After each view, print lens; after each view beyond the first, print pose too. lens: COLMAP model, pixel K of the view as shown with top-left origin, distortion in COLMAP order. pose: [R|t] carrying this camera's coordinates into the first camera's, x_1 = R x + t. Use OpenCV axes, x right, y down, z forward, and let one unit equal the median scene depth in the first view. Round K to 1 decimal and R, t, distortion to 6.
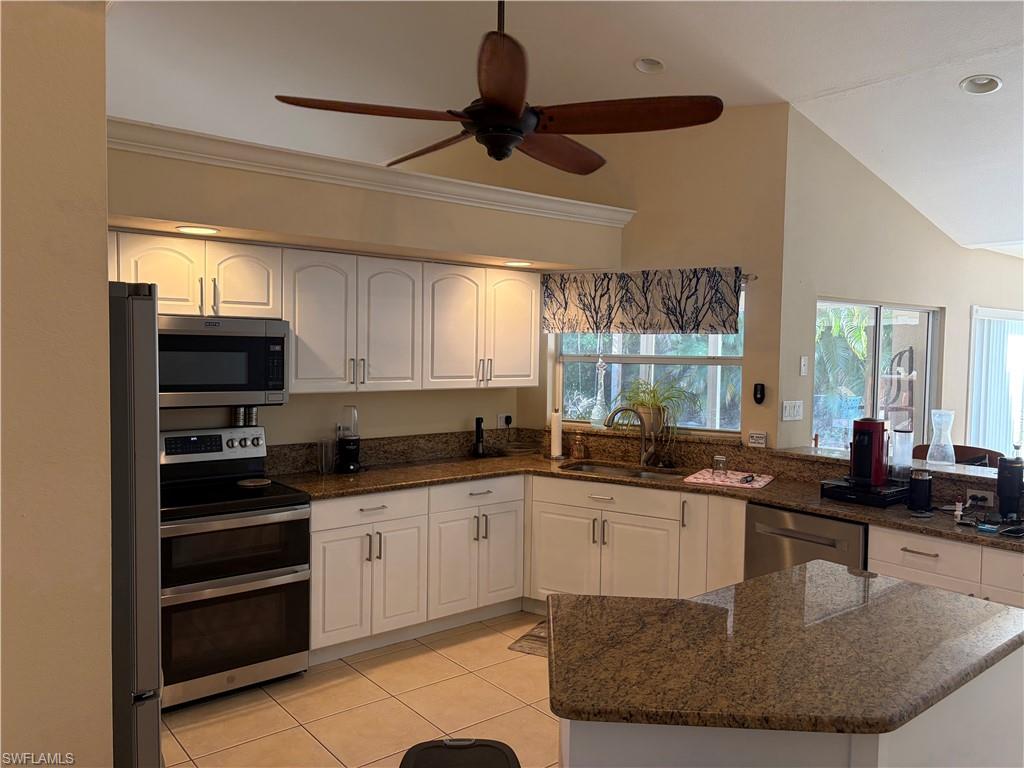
lens RADIAL K [[770.7, 0, 509.0], [0, 770.7, 381.1], [0, 0, 1]] dist [0.019521, -0.004755]
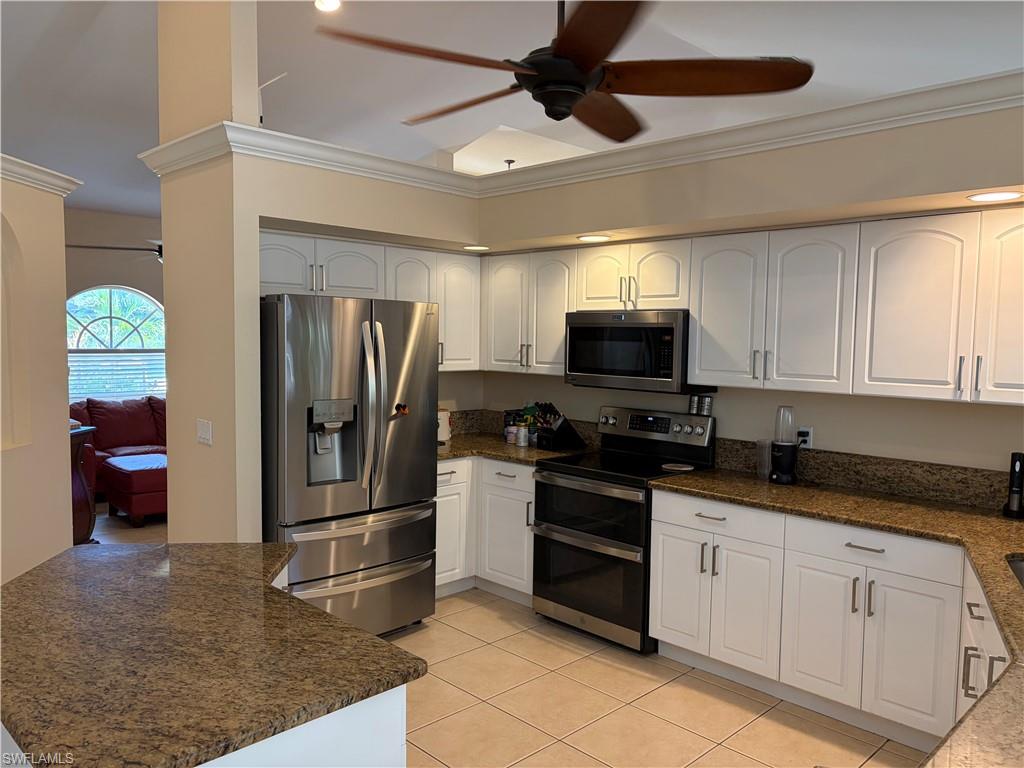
lens RADIAL K [[770.7, 0, 513.7], [0, 770.7, 386.6], [0, 0, 1]] dist [0.019521, -0.004755]
pose [[0.103248, 0.055550, -0.993103, 0.689026], [-0.056051, 0.997178, 0.049950, -0.017653], [0.993075, 0.050508, 0.106070, 0.676238]]
